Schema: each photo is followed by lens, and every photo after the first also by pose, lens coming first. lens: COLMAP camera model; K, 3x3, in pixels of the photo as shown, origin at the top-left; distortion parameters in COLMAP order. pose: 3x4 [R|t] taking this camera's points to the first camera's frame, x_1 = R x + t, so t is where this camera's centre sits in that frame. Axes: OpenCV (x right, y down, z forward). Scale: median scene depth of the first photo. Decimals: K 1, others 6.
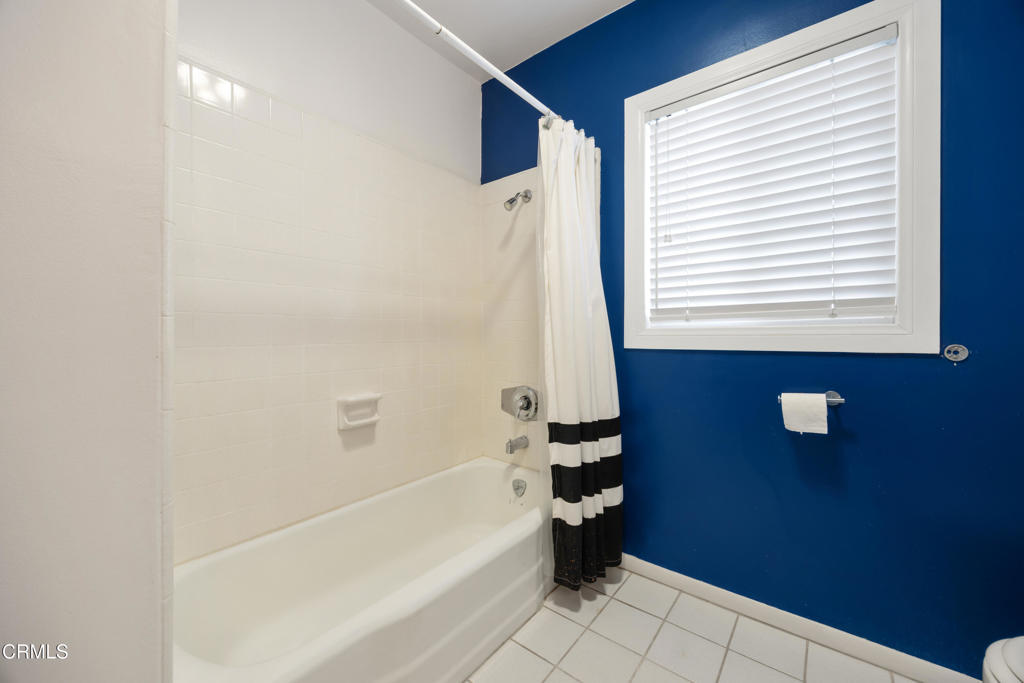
lens RADIAL K [[400.9, 0, 510.4], [0, 400.9, 338.8], [0, 0, 1]] dist [0.000257, -0.000261]
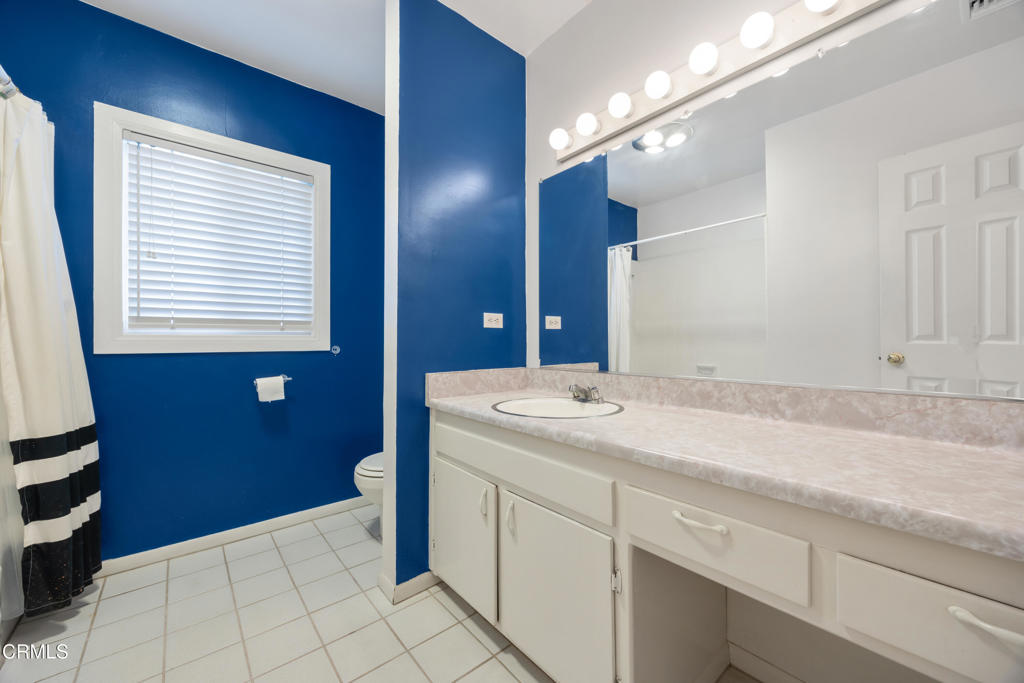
lens RADIAL K [[400.9, 0, 510.4], [0, 400.9, 338.8], [0, 0, 1]] dist [0.000257, -0.000261]
pose [[0.199829, 0.012175, 0.979755, -0.528305], [0.008947, 0.999858, -0.014250, 0.010544], [-0.979790, 0.011614, 0.199692, -0.217654]]
